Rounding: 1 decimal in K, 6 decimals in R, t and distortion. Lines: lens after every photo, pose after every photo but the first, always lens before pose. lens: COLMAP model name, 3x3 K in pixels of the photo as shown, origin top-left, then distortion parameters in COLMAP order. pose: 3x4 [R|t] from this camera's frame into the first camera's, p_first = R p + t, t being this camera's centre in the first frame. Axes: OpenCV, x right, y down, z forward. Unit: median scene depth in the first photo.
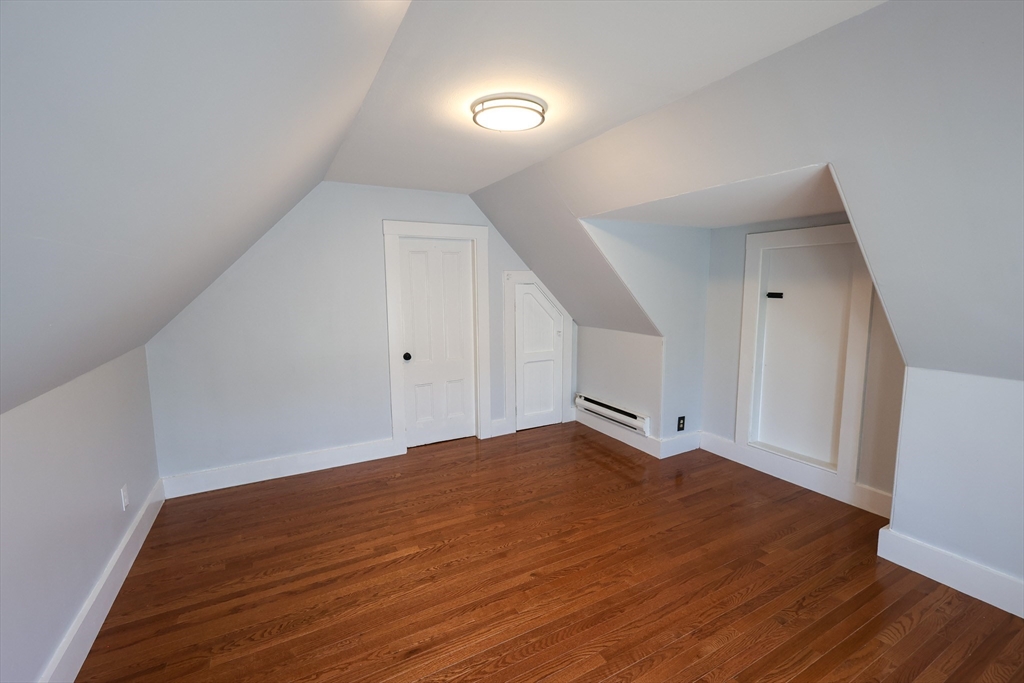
lens RADIAL K [[446.4, 0, 517.2], [0, 446.4, 340.9], [0, 0, 1]] dist [0.011406, -0.000257]
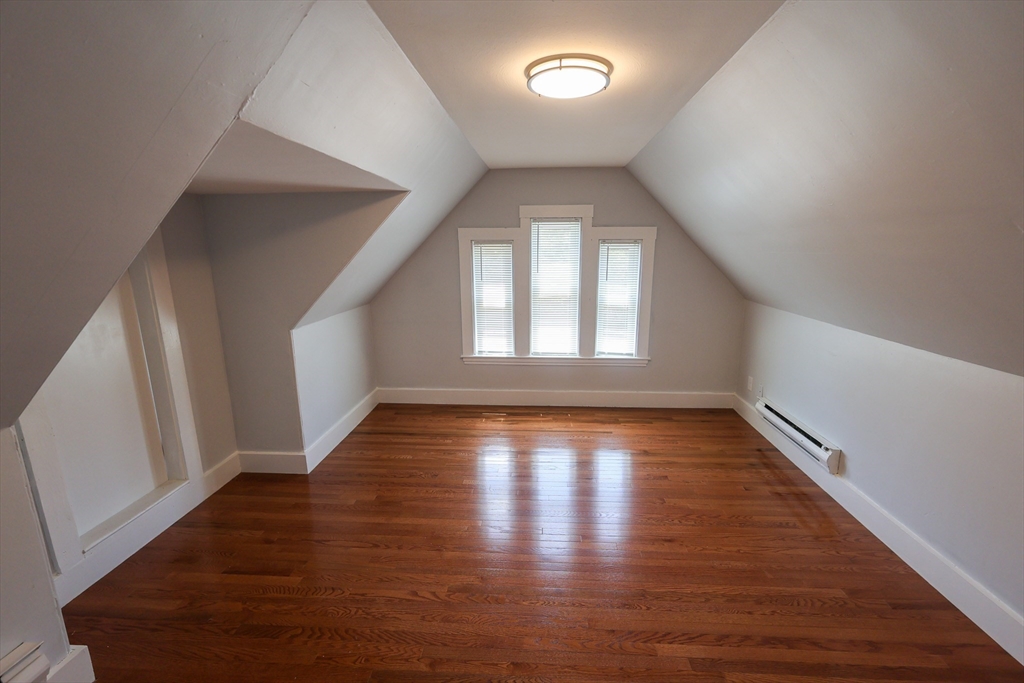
lens RADIAL K [[446.4, 0, 517.2], [0, 446.4, 340.9], [0, 0, 1]] dist [0.011406, -0.000257]
pose [[-0.843935, -0.093887, 0.528166, -0.395756], [0.086703, 0.947748, 0.307012, -0.259491], [-0.529393, 0.304892, -0.791697, 1.664358]]
